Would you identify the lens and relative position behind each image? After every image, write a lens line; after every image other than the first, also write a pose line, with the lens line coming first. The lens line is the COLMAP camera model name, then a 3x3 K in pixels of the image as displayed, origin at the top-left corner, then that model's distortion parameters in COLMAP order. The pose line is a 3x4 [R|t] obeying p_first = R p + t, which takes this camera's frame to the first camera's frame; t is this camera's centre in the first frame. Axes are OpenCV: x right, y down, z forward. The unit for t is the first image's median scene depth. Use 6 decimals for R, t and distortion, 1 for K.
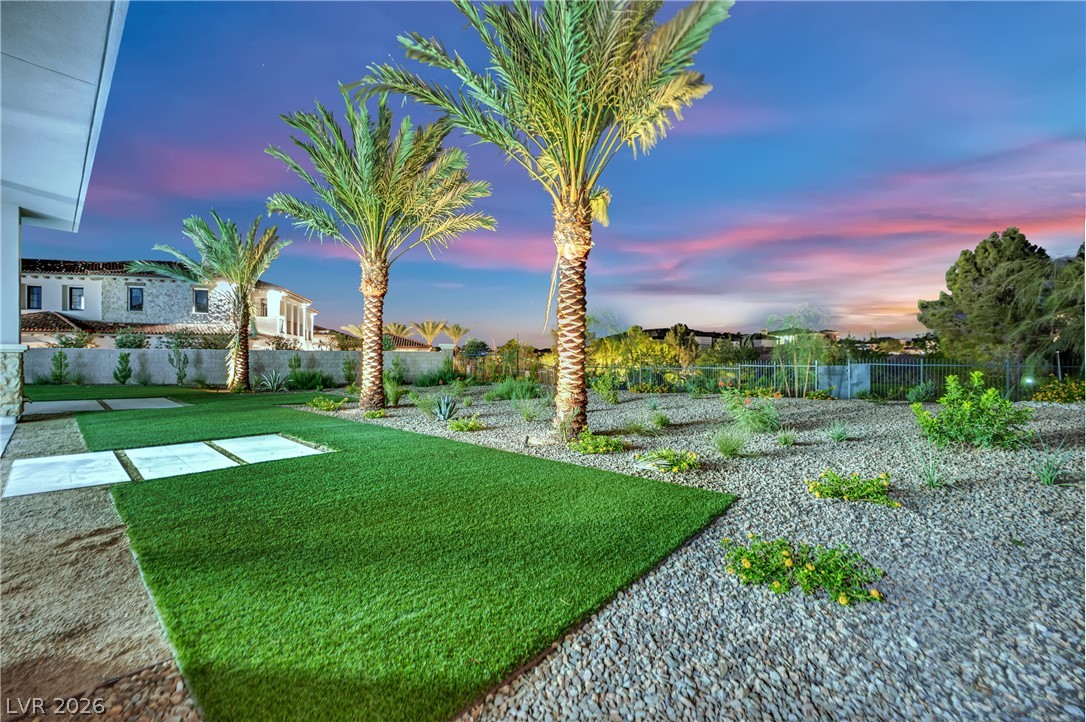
lens RADIAL K [[446.1, 0, 544.6], [0, 446.1, 361.4], [0, 0, 1]] dist [-0.017570, 0.000338]
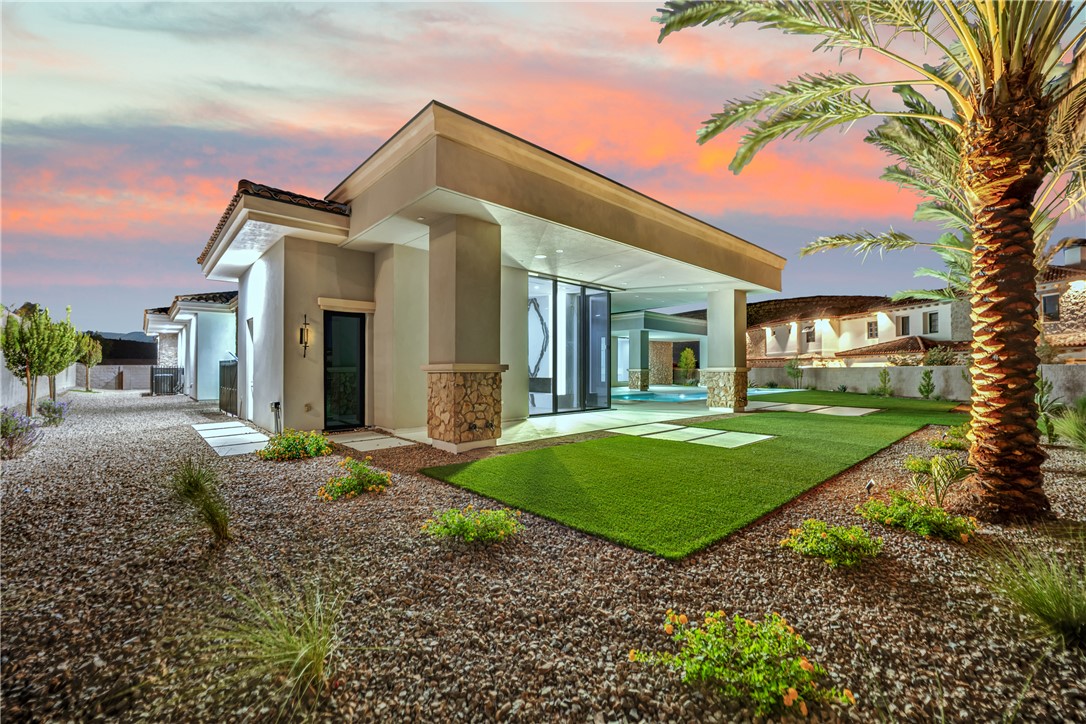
lens RADIAL K [[446.1, 0, 549.9], [0, 446.1, 363.8], [0, 0, 1]] dist [-0.017570, 0.000338]
pose [[-0.099951, -0.024385, -0.994693, 0.168644], [-0.006155, 0.999696, -0.023889, -0.002244], [0.994973, 0.003734, -0.100071, 0.117318]]
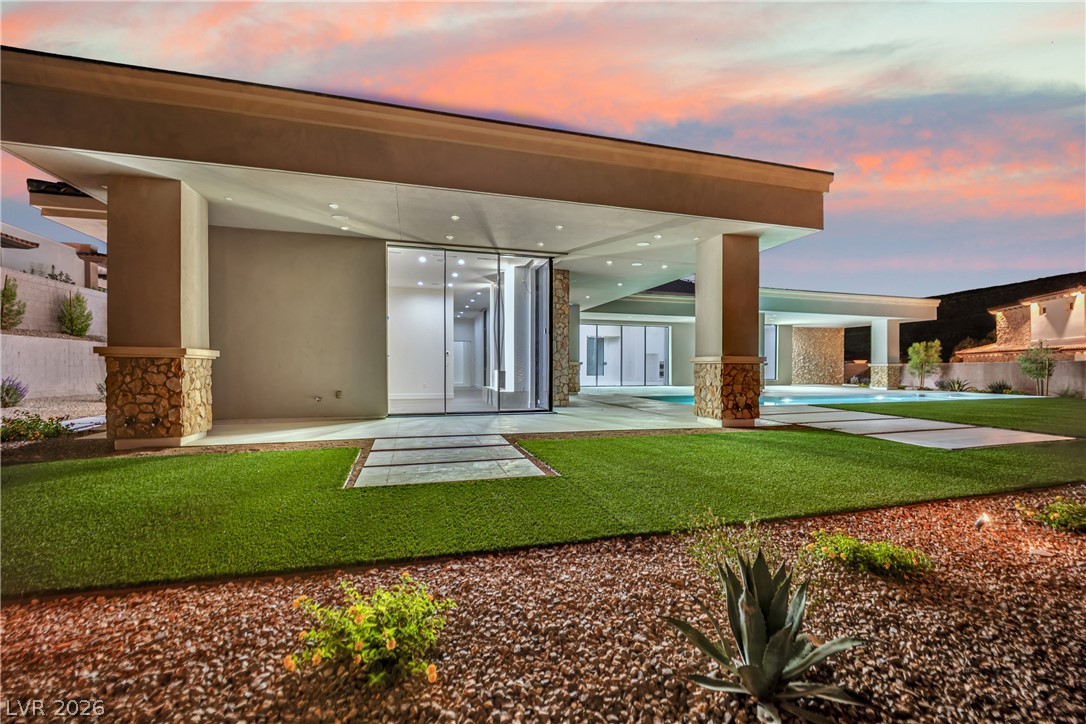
lens RADIAL K [[446.1, 0, 558.2], [0, 446.1, 356.1], [0, 0, 1]] dist [-0.017570, 0.000338]
pose [[-0.526921, -0.030462, -0.849368, -0.005659], [-0.014702, 0.999535, -0.026727, -0.000990], [0.849787, -0.001595, -0.527124, 0.330609]]
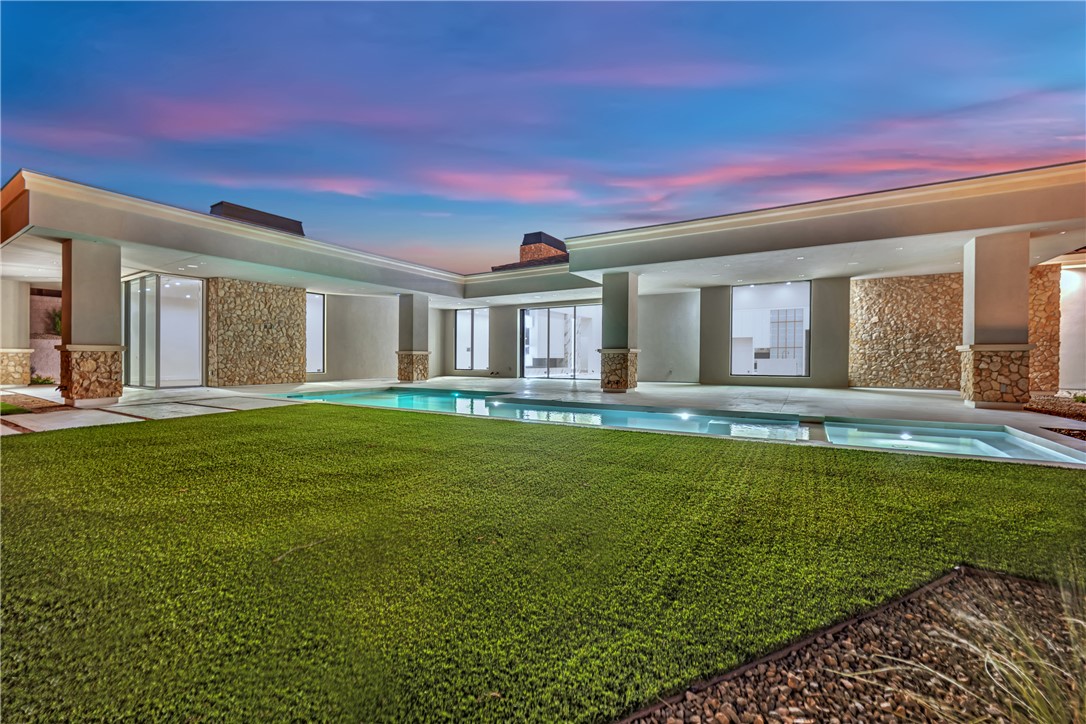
lens RADIAL K [[446.1, 0, 544.1], [0, 446.1, 351.9], [0, 0, 1]] dist [-0.017570, 0.000338]
pose [[-0.983905, -0.010743, -0.178368, -0.621371], [-0.010026, 0.999938, -0.004917, -0.007240], [0.178410, -0.003049, -0.983951, 0.679599]]
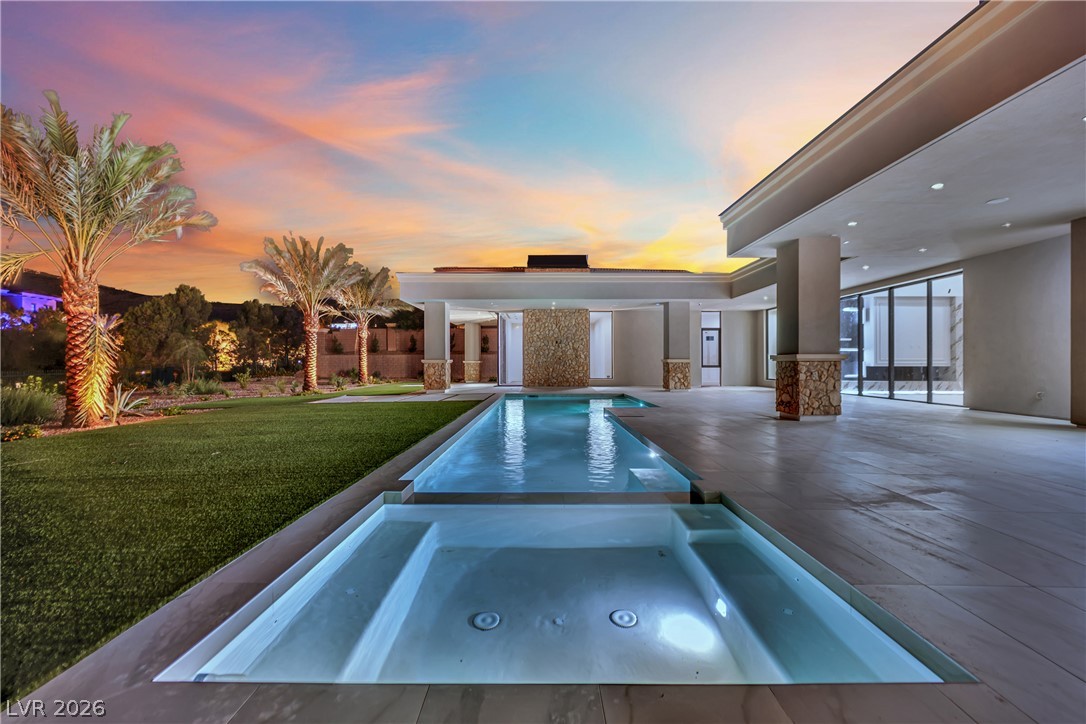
lens RADIAL K [[446.1, 0, 543.4], [0, 446.1, 369.9], [0, 0, 1]] dist [-0.017570, 0.000338]
pose [[-0.661146, -0.016567, 0.750074, -0.906348], [0.004487, 0.999651, 0.026035, -0.012065], [-0.750244, 0.020578, -0.660841, 0.572681]]
